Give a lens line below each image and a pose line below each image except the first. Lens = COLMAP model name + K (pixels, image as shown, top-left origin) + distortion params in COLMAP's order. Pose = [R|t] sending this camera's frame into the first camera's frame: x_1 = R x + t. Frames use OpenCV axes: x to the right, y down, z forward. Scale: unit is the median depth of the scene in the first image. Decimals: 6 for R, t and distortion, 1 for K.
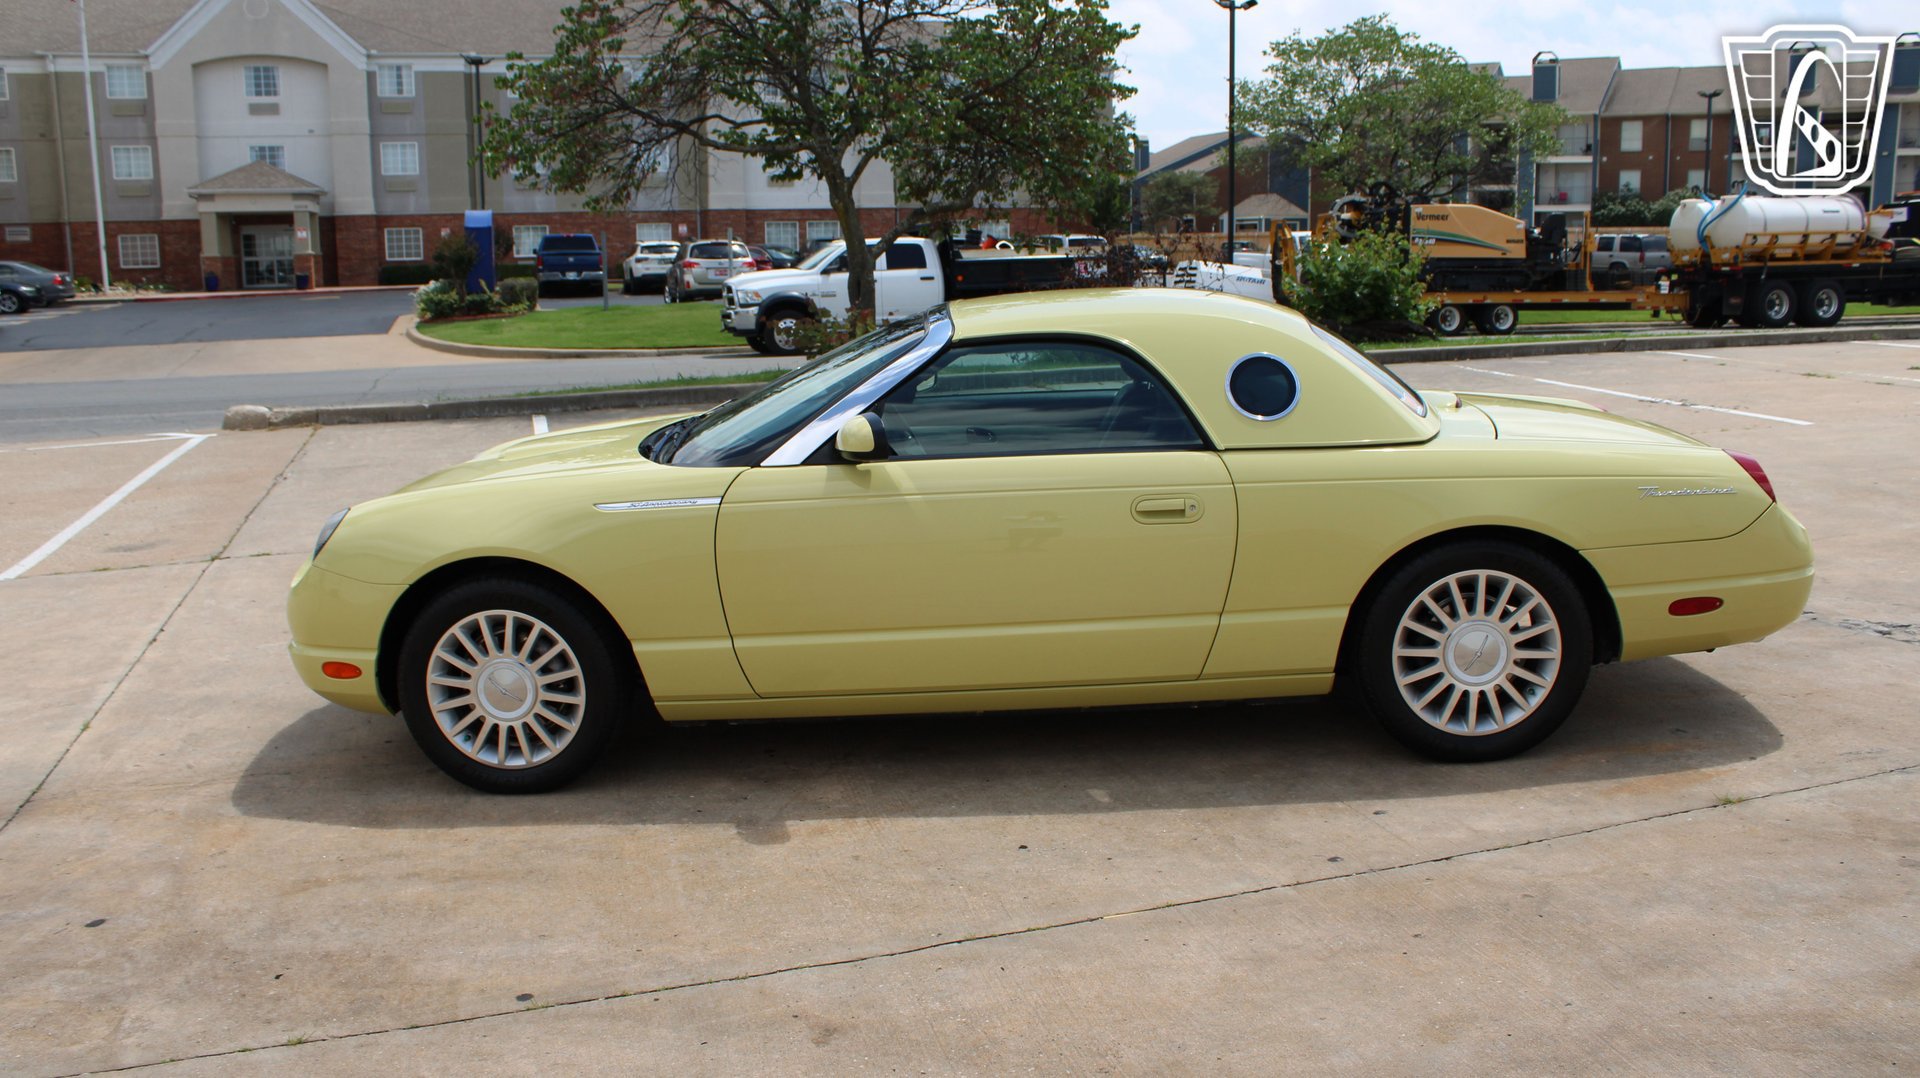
lens RADIAL K [[1596.1, 0, 950.9], [0, 1596.1, 532.1], [0, 0, 1]] dist [-0.166075, 0.148895]
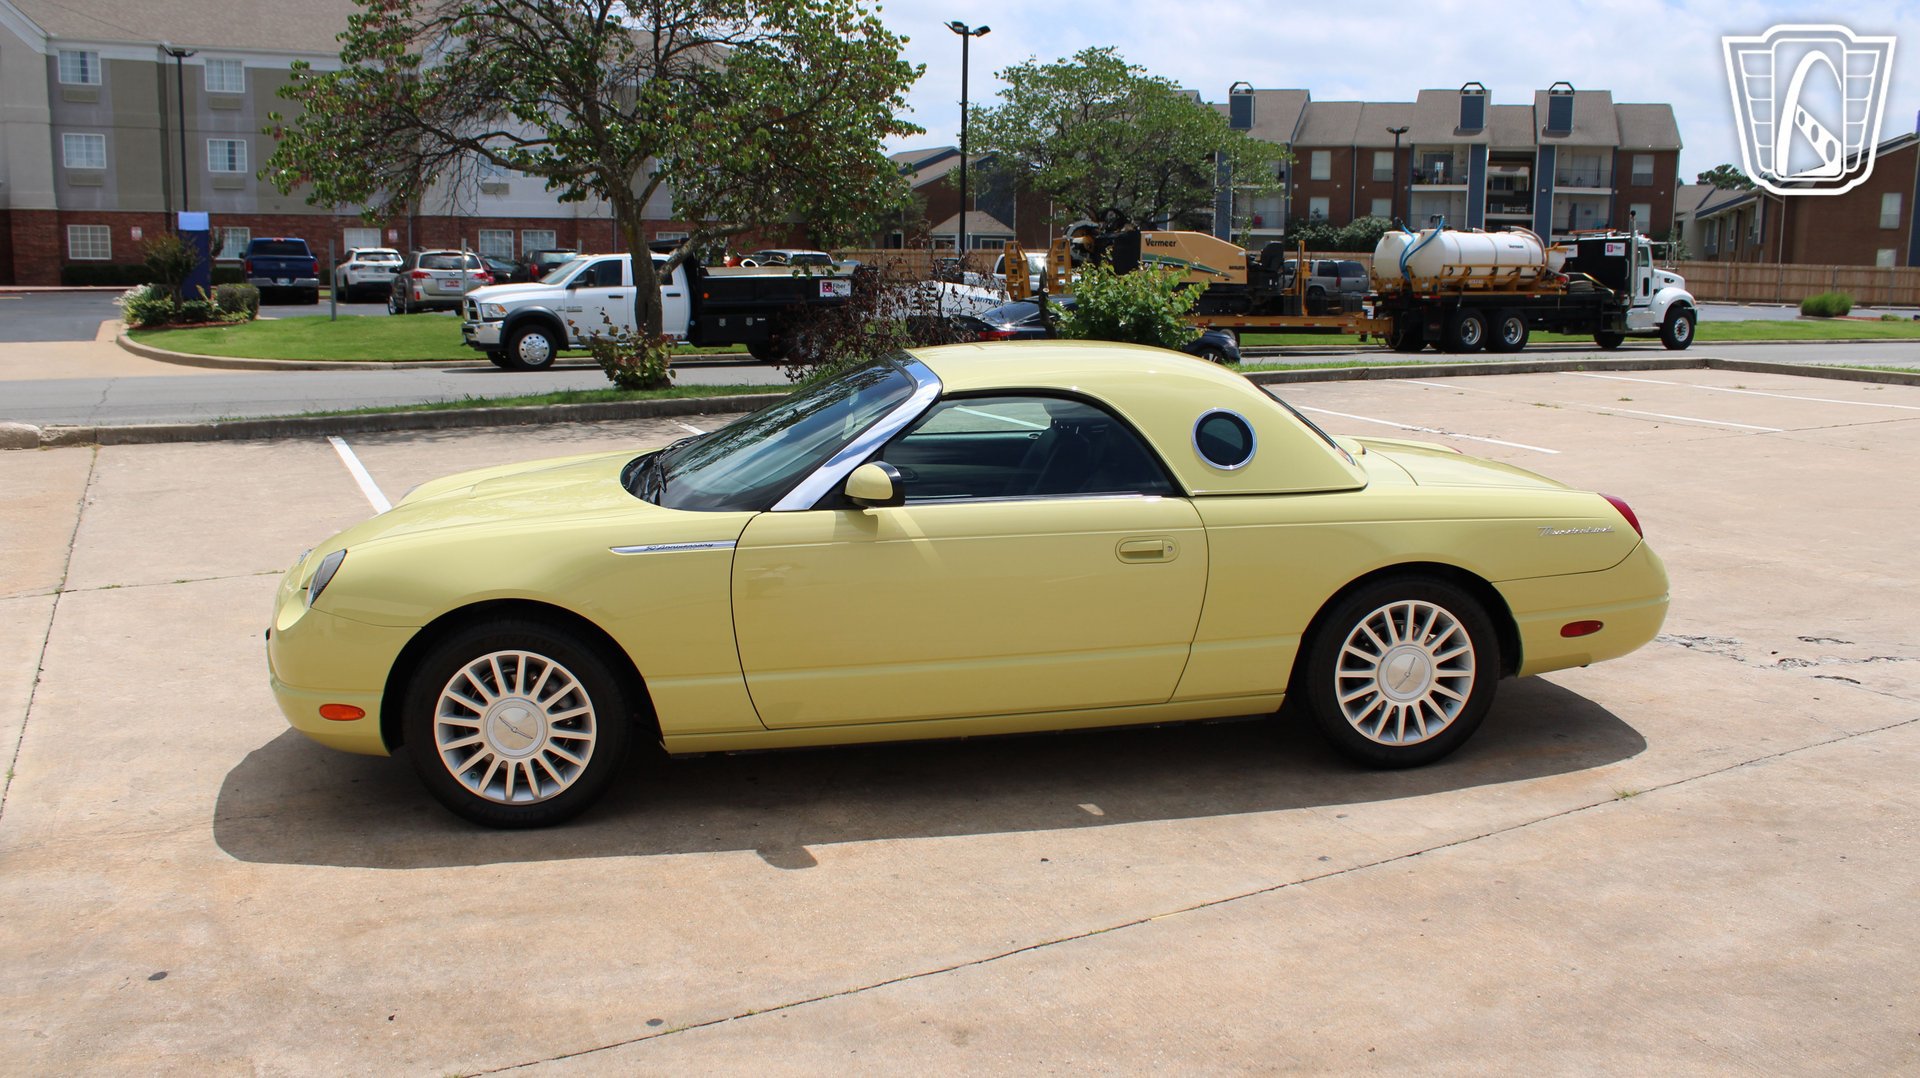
lens RADIAL K [[1602.2, 0, 950.3], [0, 1602.2, 508.6], [0, 0, 1]] dist [-0.171563, 0.154175]
pose [[0.982210, -0.001323, 0.187780, -0.197541], [0.005422, 0.999758, -0.021317, -0.019088], [-0.187706, 0.021956, 0.981980, -0.065616]]
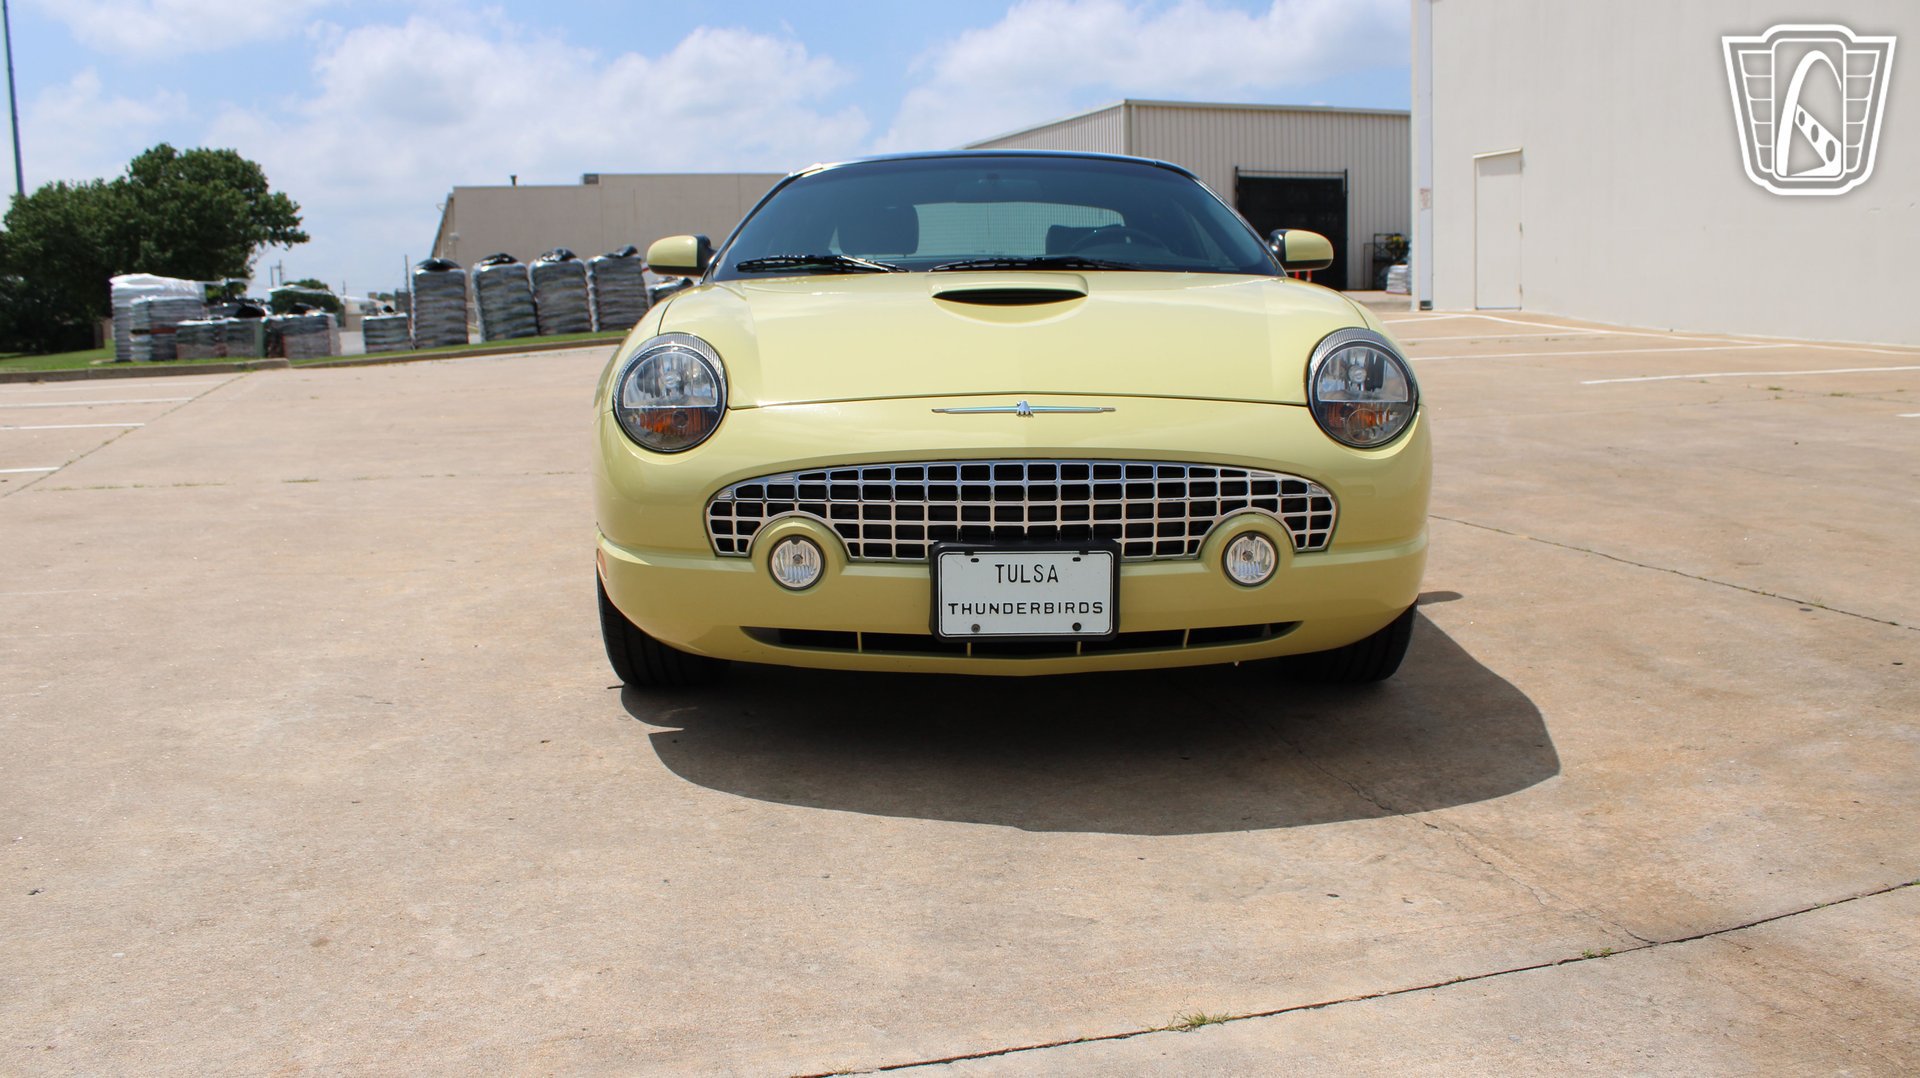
lens RADIAL K [[1591.7, 0, 949.7], [0, 1591.7, 537.8], [0, 0, 1]] dist [-0.166997, 0.148948]
pose [[-0.055185, -0.117698, 0.991515, -1.082065], [0.197870, 0.972045, 0.126400, -0.049064], [-0.978674, 0.203166, -0.030354, 1.243681]]
